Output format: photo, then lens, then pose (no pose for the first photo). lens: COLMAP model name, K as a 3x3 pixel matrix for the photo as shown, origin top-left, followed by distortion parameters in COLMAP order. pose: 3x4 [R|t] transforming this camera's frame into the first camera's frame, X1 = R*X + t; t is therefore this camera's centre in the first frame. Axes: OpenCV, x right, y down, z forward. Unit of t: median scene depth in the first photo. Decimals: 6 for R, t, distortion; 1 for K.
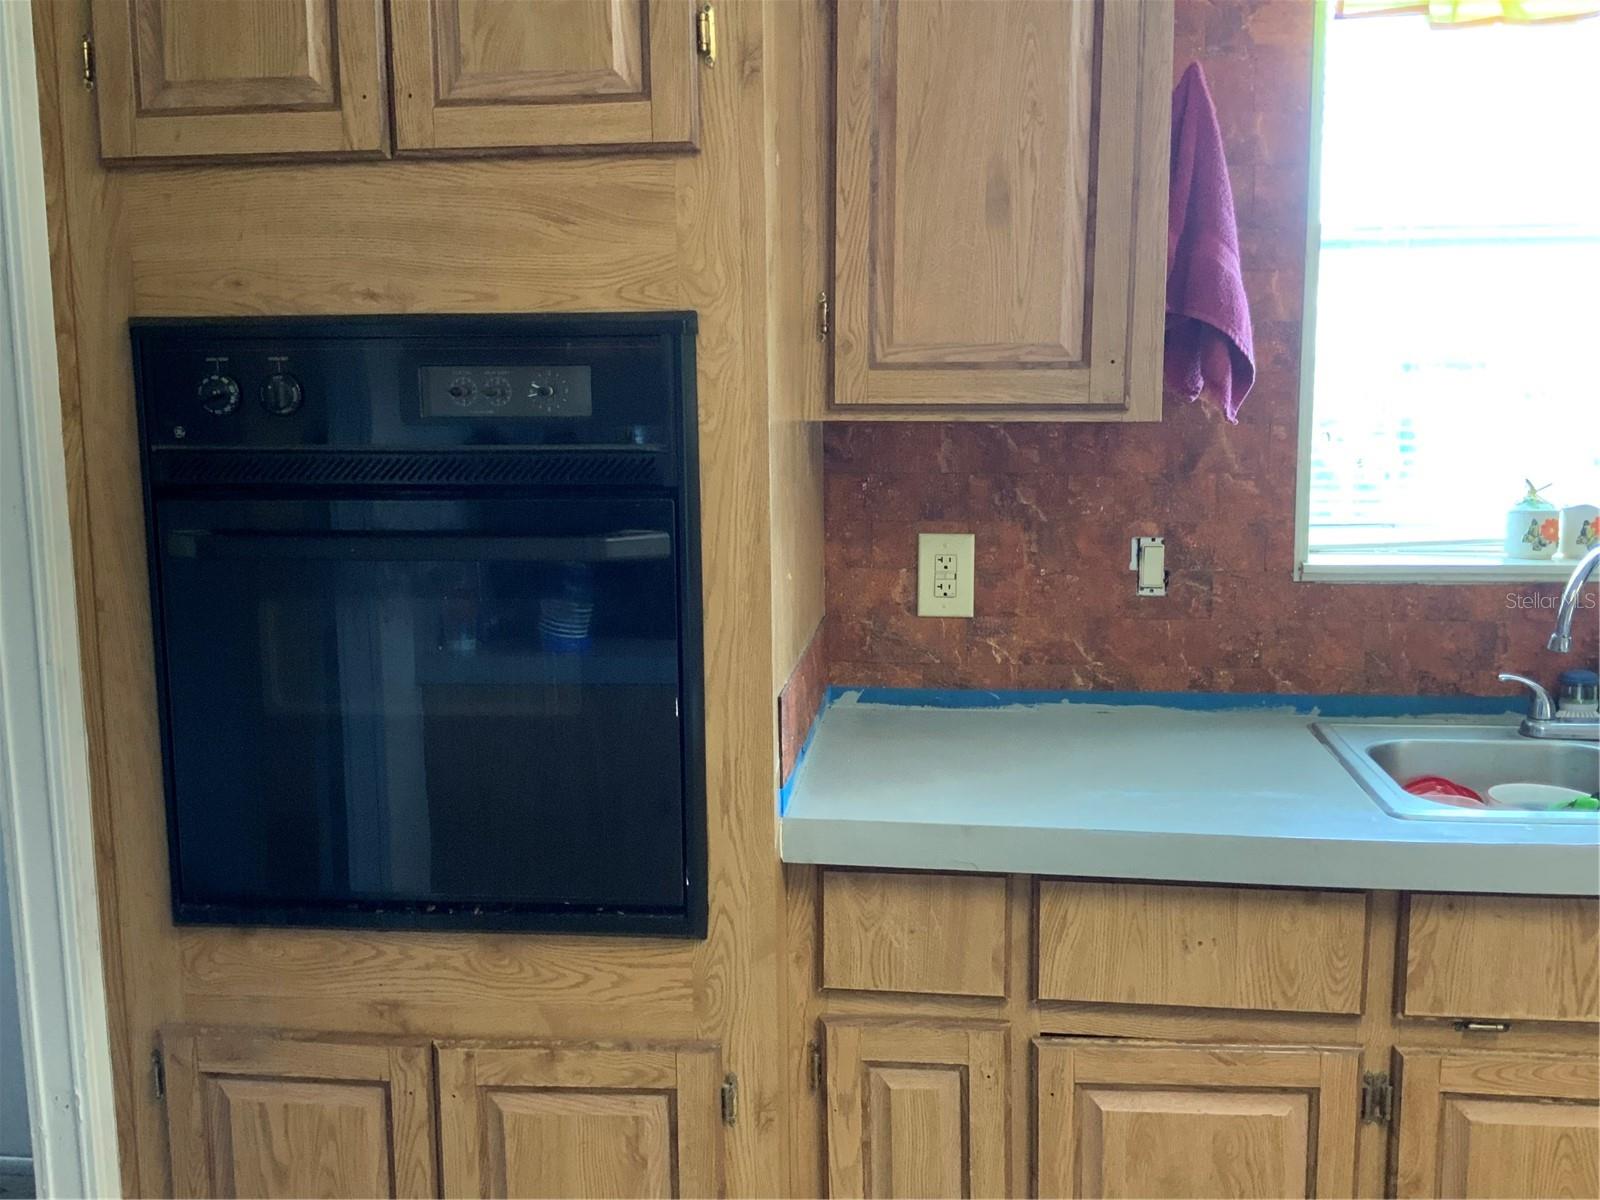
lens RADIAL K [[1523.7, 0, 803.2], [0, 1523.7, 598.2], [0, 0, 1]] dist [0.022078, 0.000000]
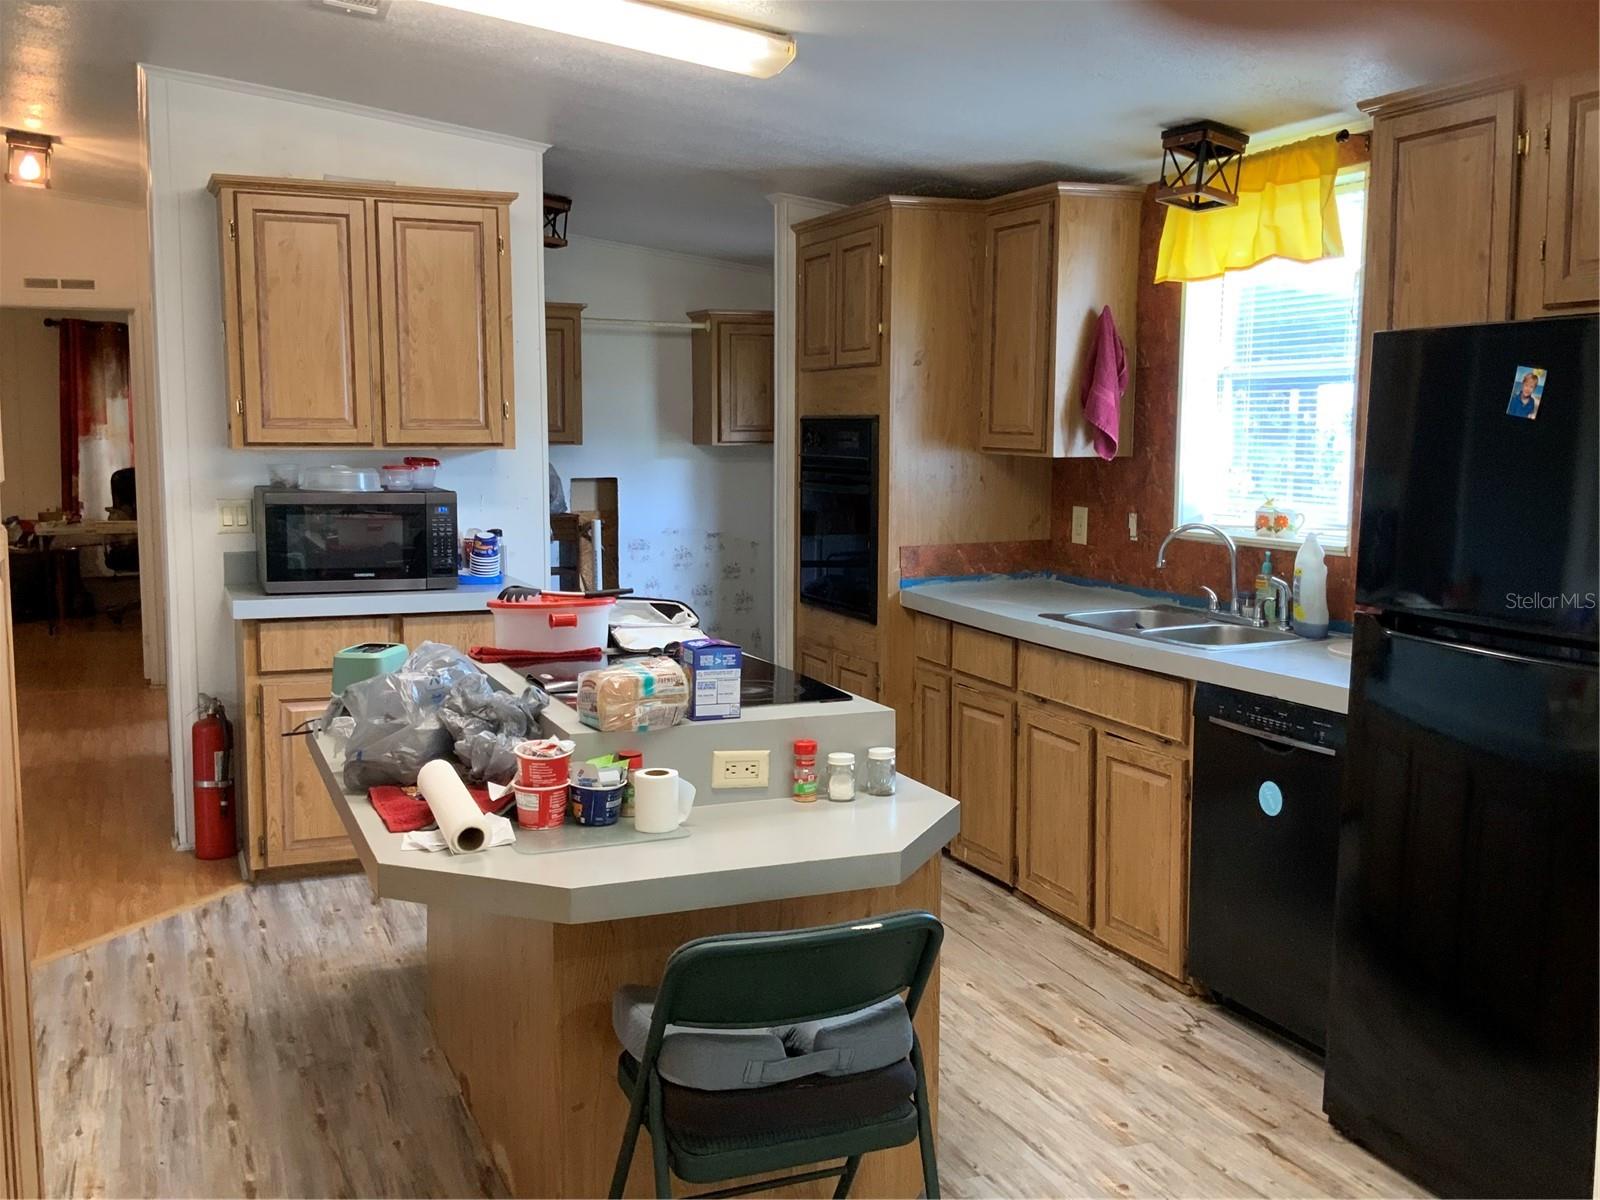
lens RADIAL K [[1523.7, 0, 795.3], [0, 1523.7, 601.1], [0, 0, 1]] dist [0.022078, 0.000000]
pose [[0.482169, 0.108865, -0.869288, 2.155572], [-0.134789, 0.989653, 0.049176, 0.047029], [0.865647, 0.093460, 0.491854, -0.527813]]
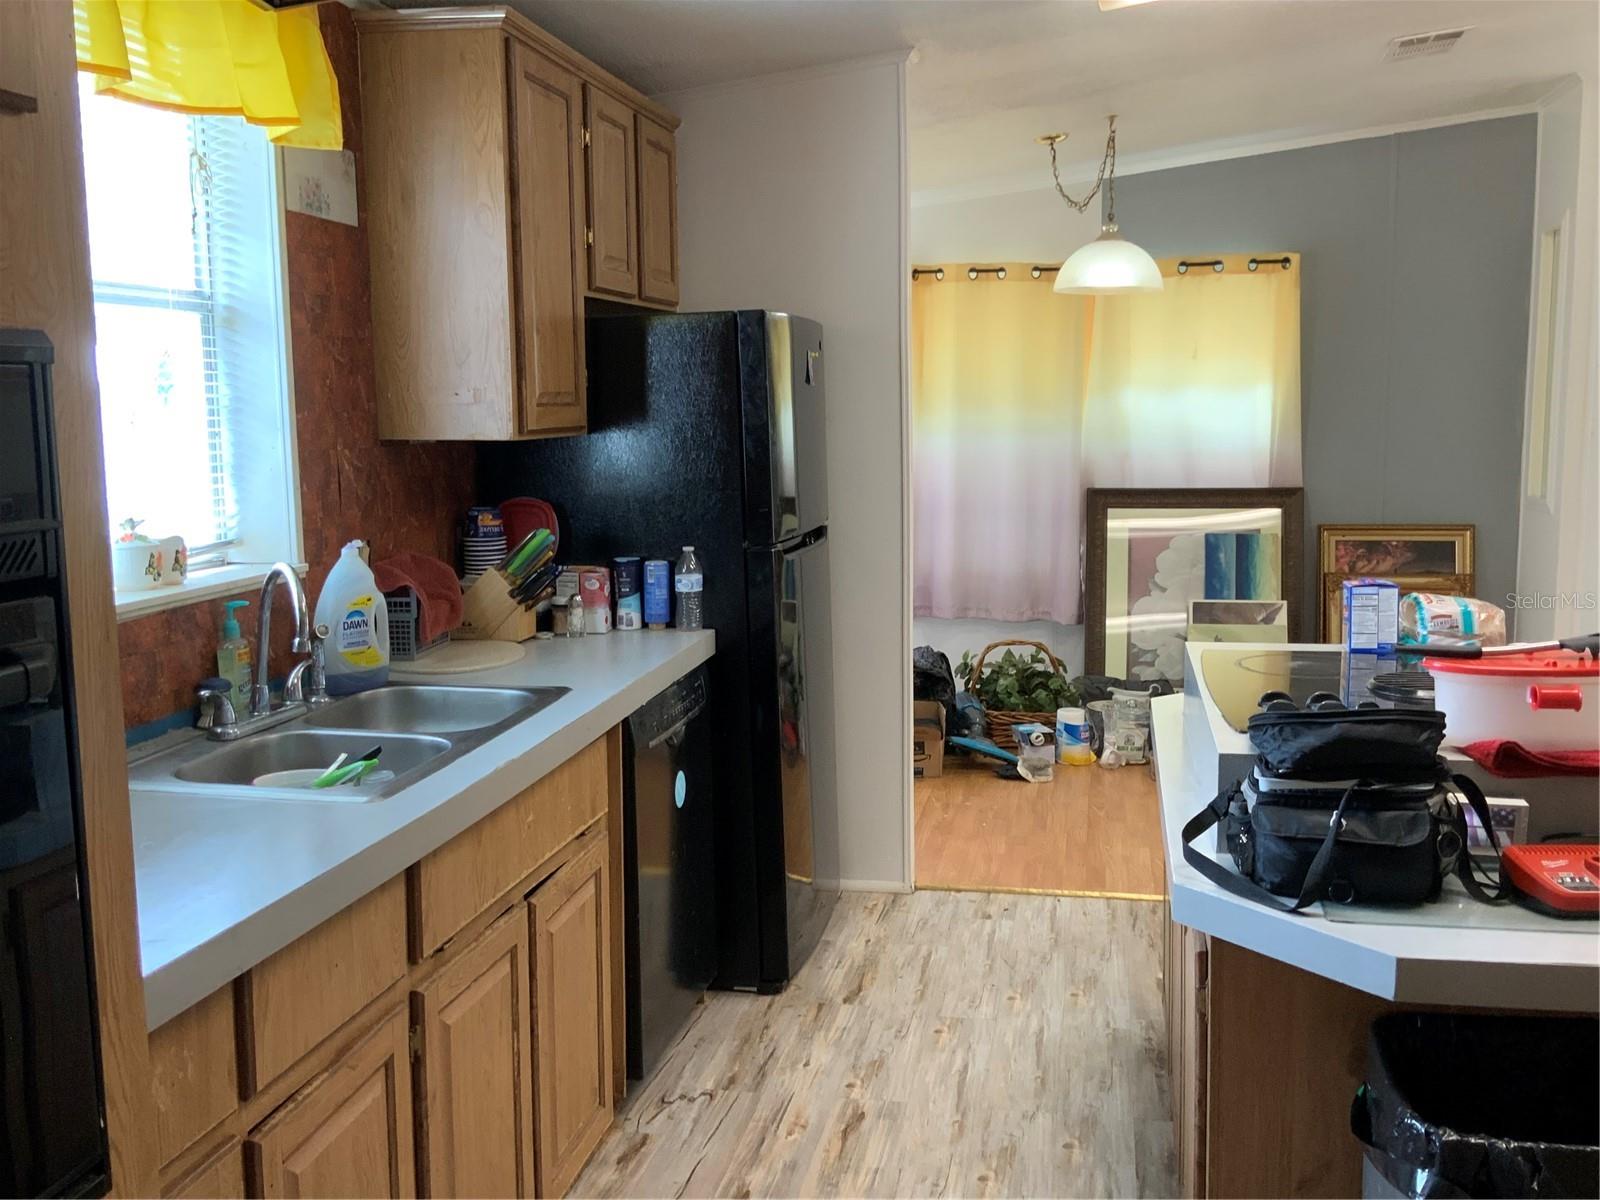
lens RADIAL K [[1523.7, 0, 791.3], [0, 1523.7, 591.4], [0, 0, 1]] dist [0.022078, 0.000000]
pose [[0.092276, -0.118557, 0.988650, -0.633730], [0.162962, 0.981297, 0.102465, -0.069976], [-0.982308, 0.151657, 0.109870, 0.489952]]
